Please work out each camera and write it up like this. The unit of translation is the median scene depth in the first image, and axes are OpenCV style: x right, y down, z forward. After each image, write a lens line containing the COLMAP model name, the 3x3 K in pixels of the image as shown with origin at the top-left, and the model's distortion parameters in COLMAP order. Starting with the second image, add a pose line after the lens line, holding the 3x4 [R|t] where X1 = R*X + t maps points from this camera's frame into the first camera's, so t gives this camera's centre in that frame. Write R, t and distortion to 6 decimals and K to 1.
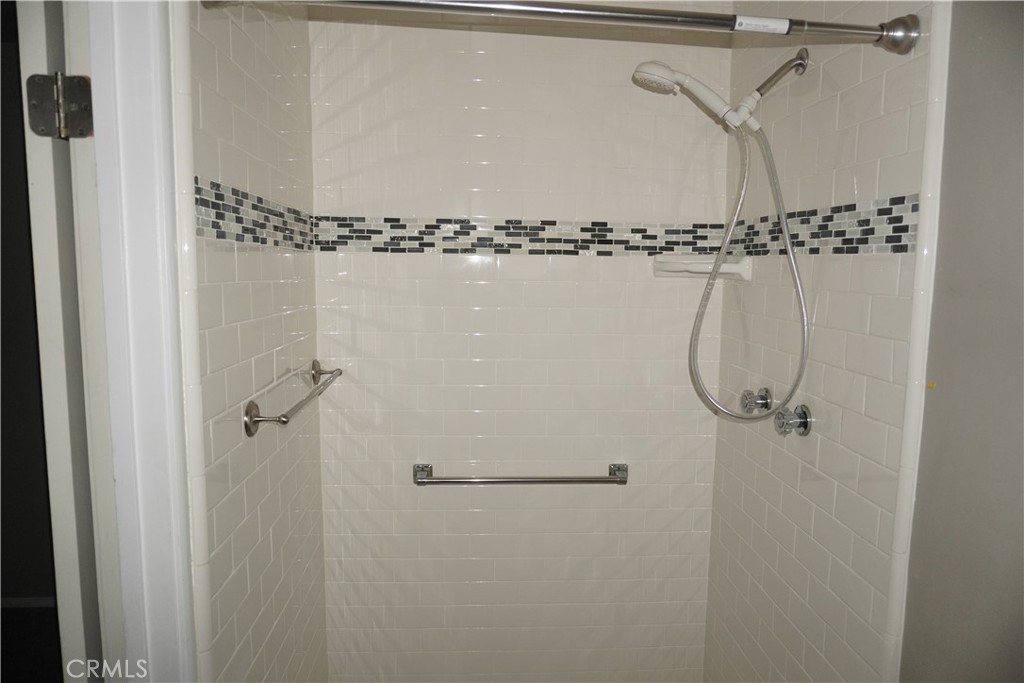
lens RADIAL K [[691.0, 0, 512.1], [0, 691.0, 345.6], [0, 0, 1]] dist [-0.010203, 0.003785]
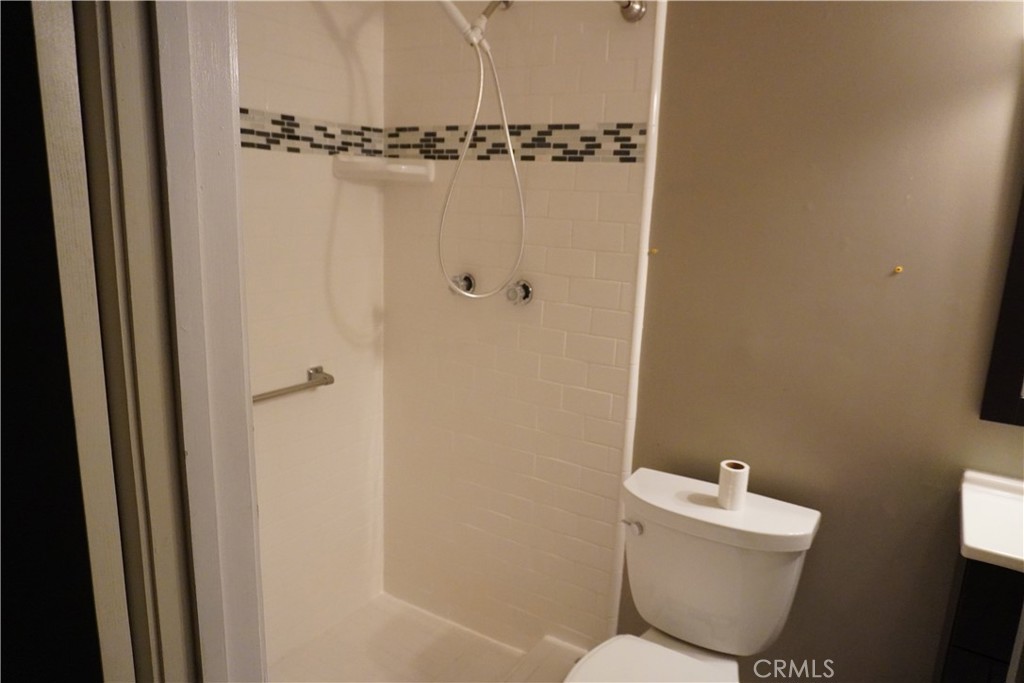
lens RADIAL K [[691.0, 0, 511.3], [0, 691.0, 338.7], [0, 0, 1]] dist [-0.010203, 0.003785]
pose [[0.595074, -0.154216, 0.788736, -0.521954], [0.062581, 0.987328, 0.145829, 0.003212], [-0.801231, -0.037419, 0.597185, 0.204050]]
